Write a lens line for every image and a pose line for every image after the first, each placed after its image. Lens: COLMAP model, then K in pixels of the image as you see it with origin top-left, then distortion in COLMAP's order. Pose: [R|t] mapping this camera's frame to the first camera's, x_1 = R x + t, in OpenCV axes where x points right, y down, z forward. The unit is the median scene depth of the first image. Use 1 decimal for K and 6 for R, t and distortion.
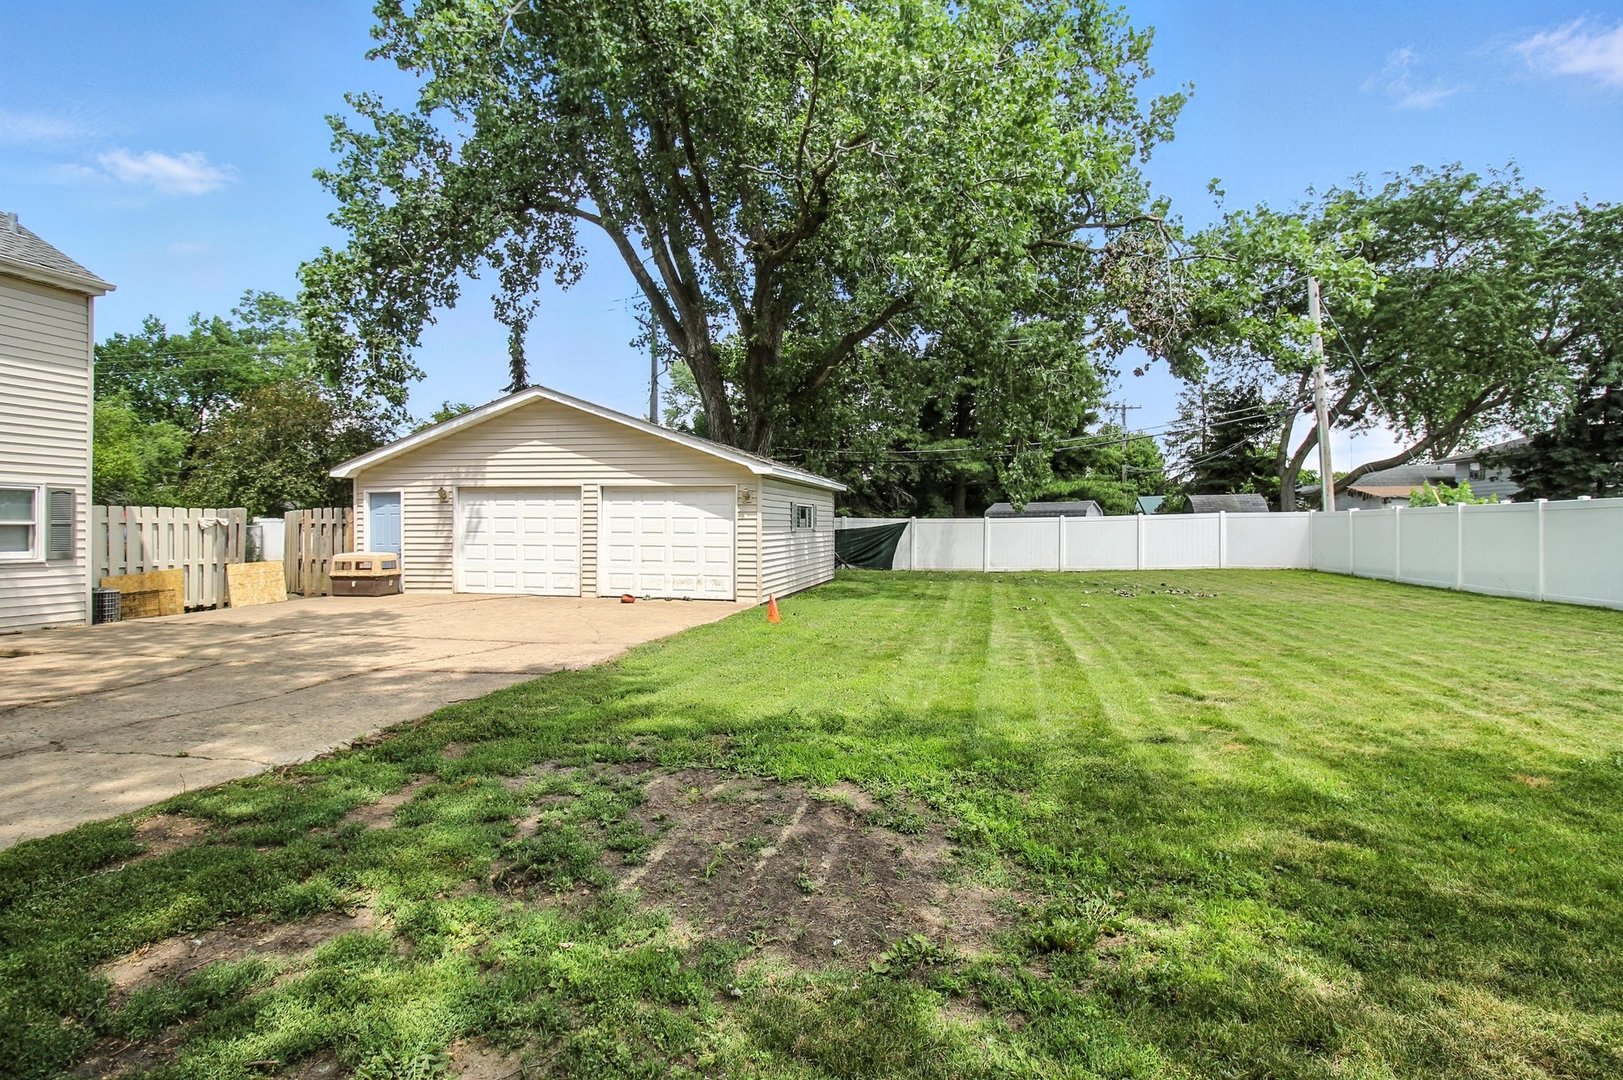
lens RADIAL K [[779.1, 0, 827.4], [0, 779.1, 526.3], [0, 0, 1]] dist [0.000070, -0.014564]
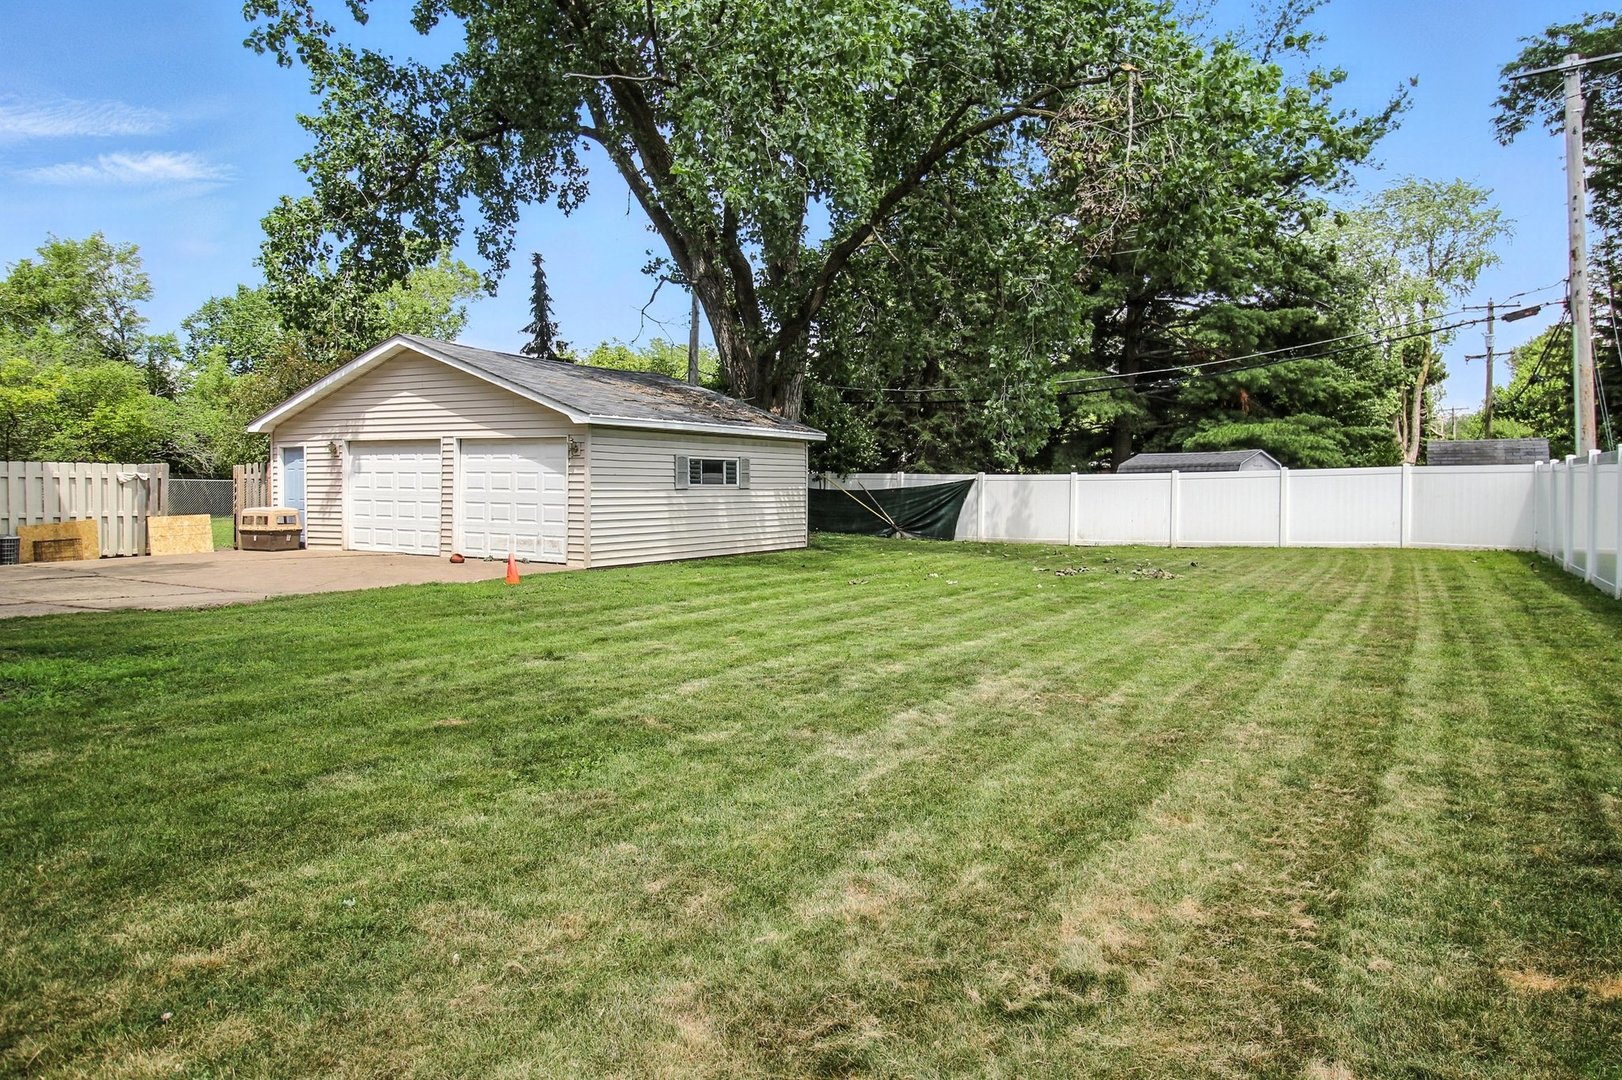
lens RADIAL K [[1038.5, 0, 818.6], [0, 1038.5, 496.0], [0, 0, 1]] dist [0.009115, -0.009801]
pose [[0.947978, 0.006647, -0.318267, 0.431474], [-0.003648, 0.999943, 0.010017, 0.002656], [0.318315, -0.008335, 0.947948, -0.038328]]
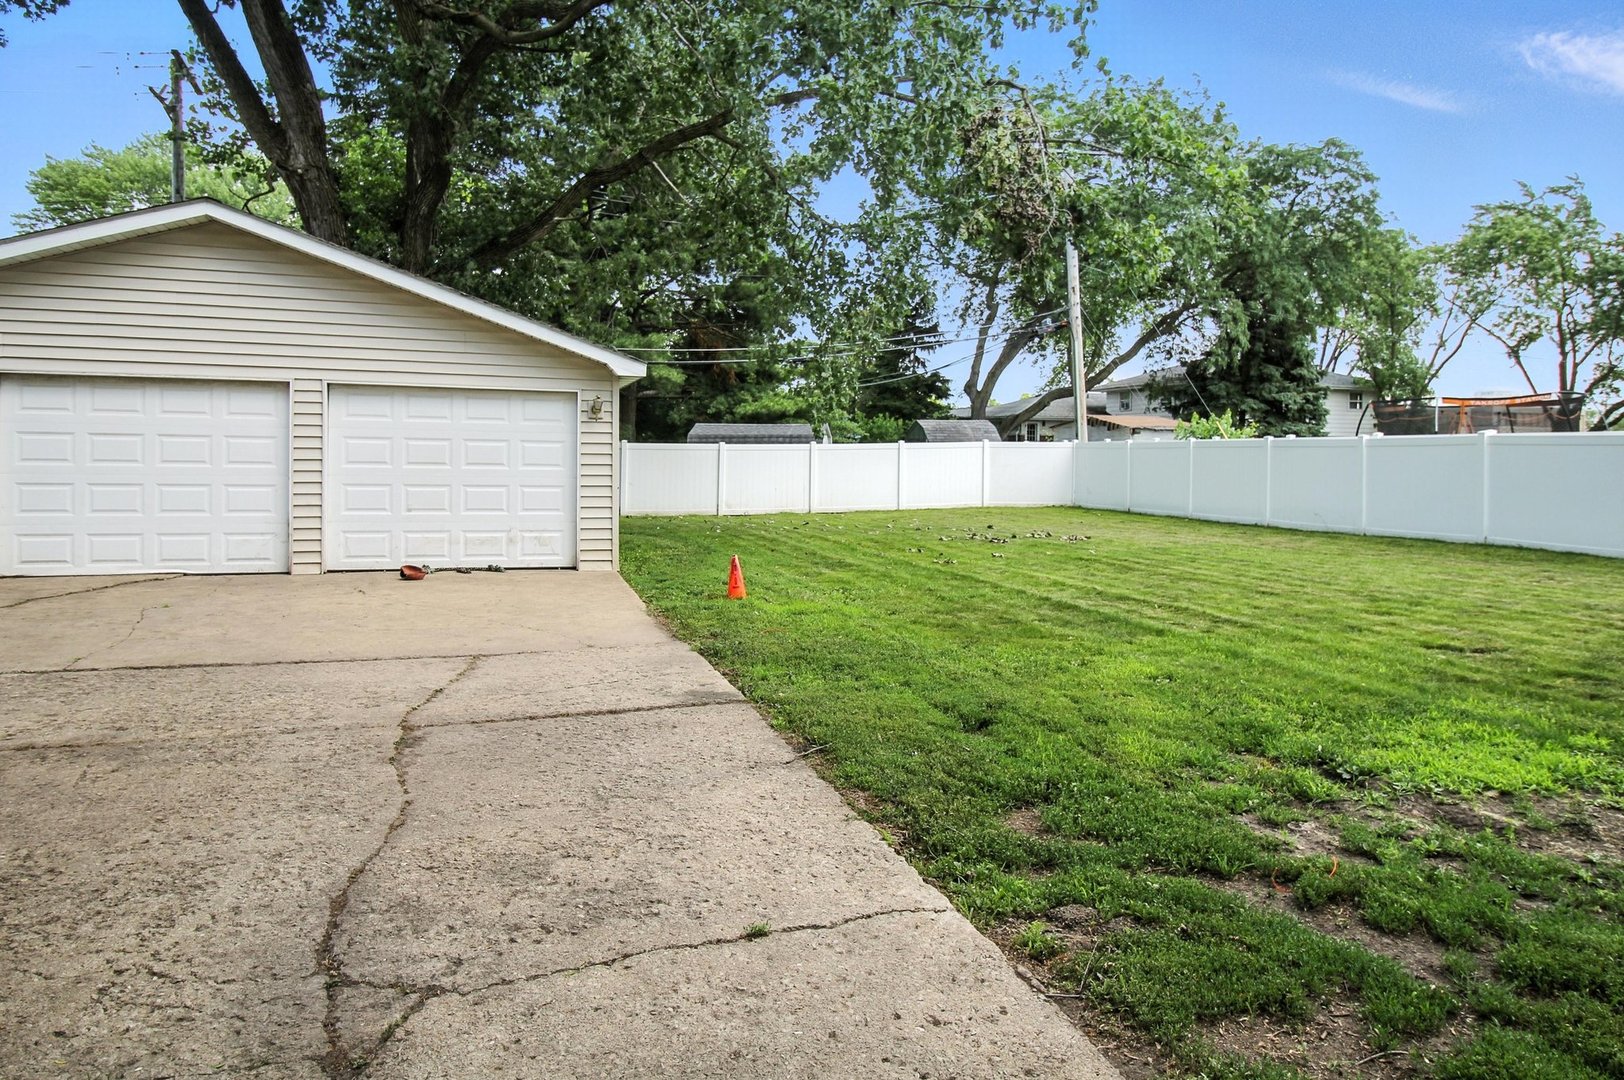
lens RADIAL K [[1039.8, 0, 819.6], [0, 1039.8, 495.9], [0, 0, 1]] dist [0.009115, -0.009801]
pose [[0.876336, -0.010877, 0.481578, -0.287101], [-0.009230, 0.999182, 0.039365, -0.001431], [-0.481613, -0.038942, 0.875519, 0.107787]]
